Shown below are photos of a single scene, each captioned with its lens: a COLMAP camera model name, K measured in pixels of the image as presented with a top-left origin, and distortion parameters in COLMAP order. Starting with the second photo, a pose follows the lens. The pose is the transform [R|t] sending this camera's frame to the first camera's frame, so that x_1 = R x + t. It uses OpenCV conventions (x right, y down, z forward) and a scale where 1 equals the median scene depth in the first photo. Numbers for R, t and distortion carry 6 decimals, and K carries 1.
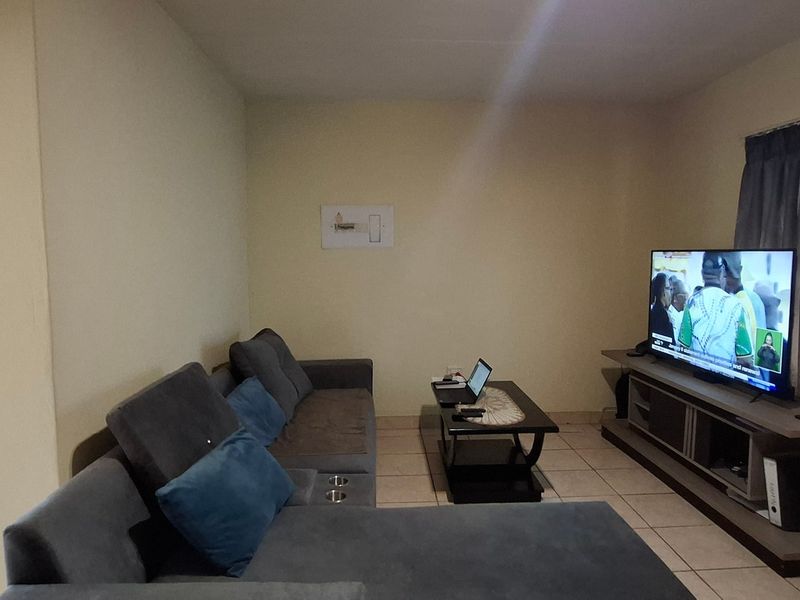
lens RADIAL K [[524.4, 0, 400.6], [0, 524.4, 252.2], [0, 0, 1]] dist [-0.004353, 0.020912]
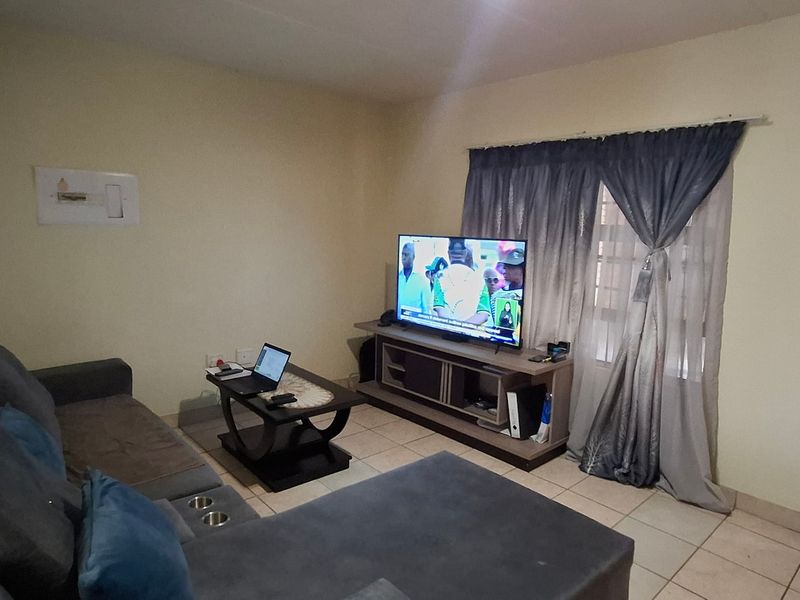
lens RADIAL K [[524.4, 0, 400.6], [0, 524.4, 252.2], [0, 0, 1]] dist [-0.004353, 0.020912]
pose [[0.787152, -0.005372, 0.616735, -0.294112], [-0.028717, 0.998558, 0.045350, -0.022410], [-0.616090, -0.053408, 0.785863, 0.095920]]
